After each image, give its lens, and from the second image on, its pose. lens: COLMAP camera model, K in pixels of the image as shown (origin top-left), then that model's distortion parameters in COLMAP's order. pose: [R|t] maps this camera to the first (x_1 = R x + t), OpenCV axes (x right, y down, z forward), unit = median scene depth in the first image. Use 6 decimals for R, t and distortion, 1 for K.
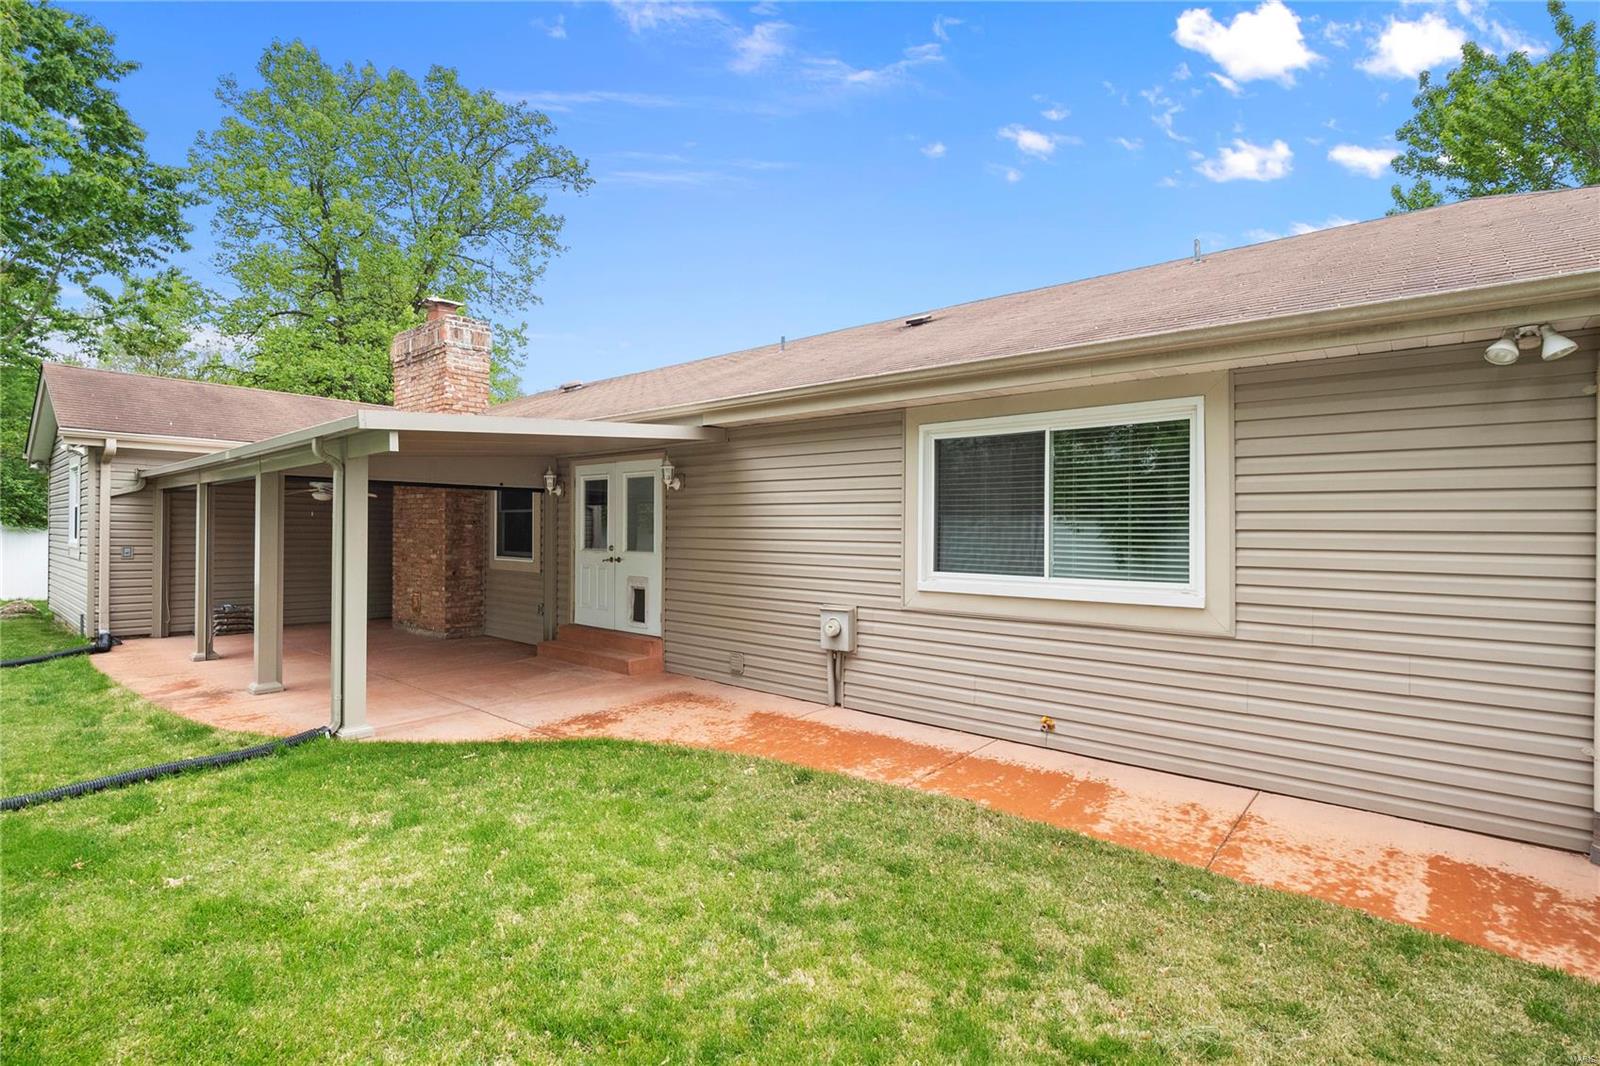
lens RADIAL K [[782.0, 0, 797.2], [0, 782.0, 508.6], [0, 0, 1]] dist [-0.017761, -0.000328]
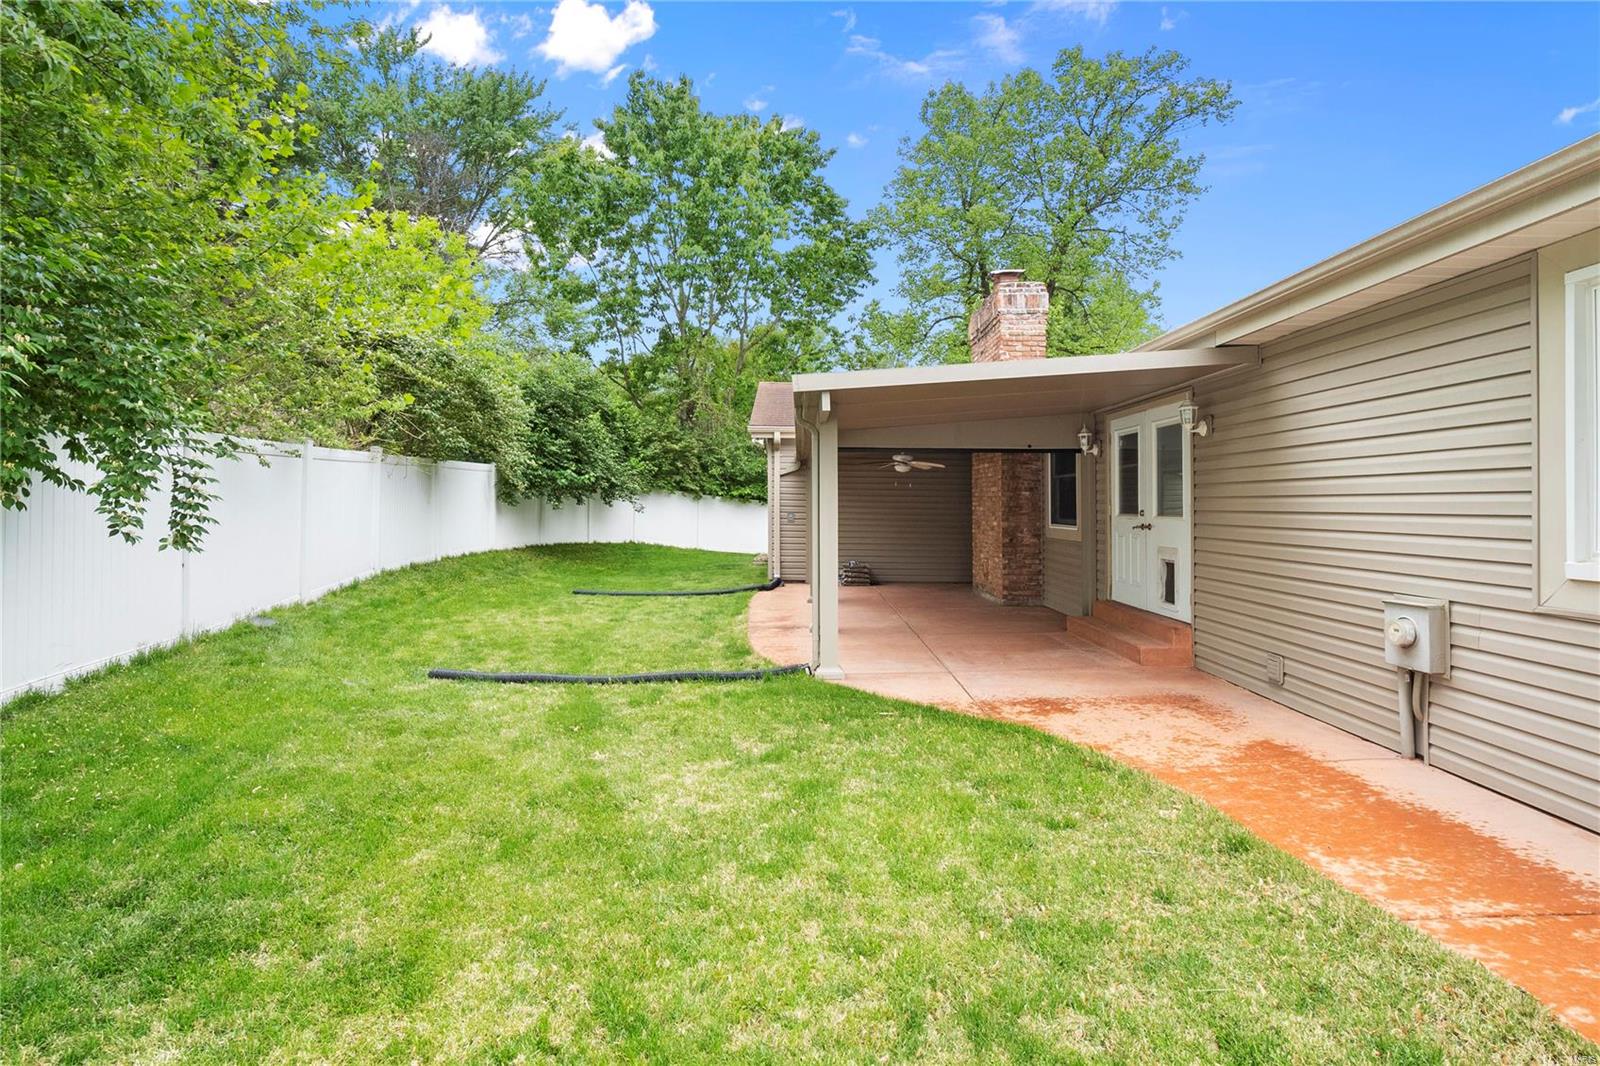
lens RADIAL K [[767.5, 0, 776.6], [0, 767.5, 488.3], [0, 0, 1]] dist [-0.002788, -0.007561]
pose [[0.643295, -0.020628, -0.765340, 0.152161], [0.018829, 0.999761, -0.011120, 0.027697], [0.765386, -0.007257, 0.643530, 0.178646]]
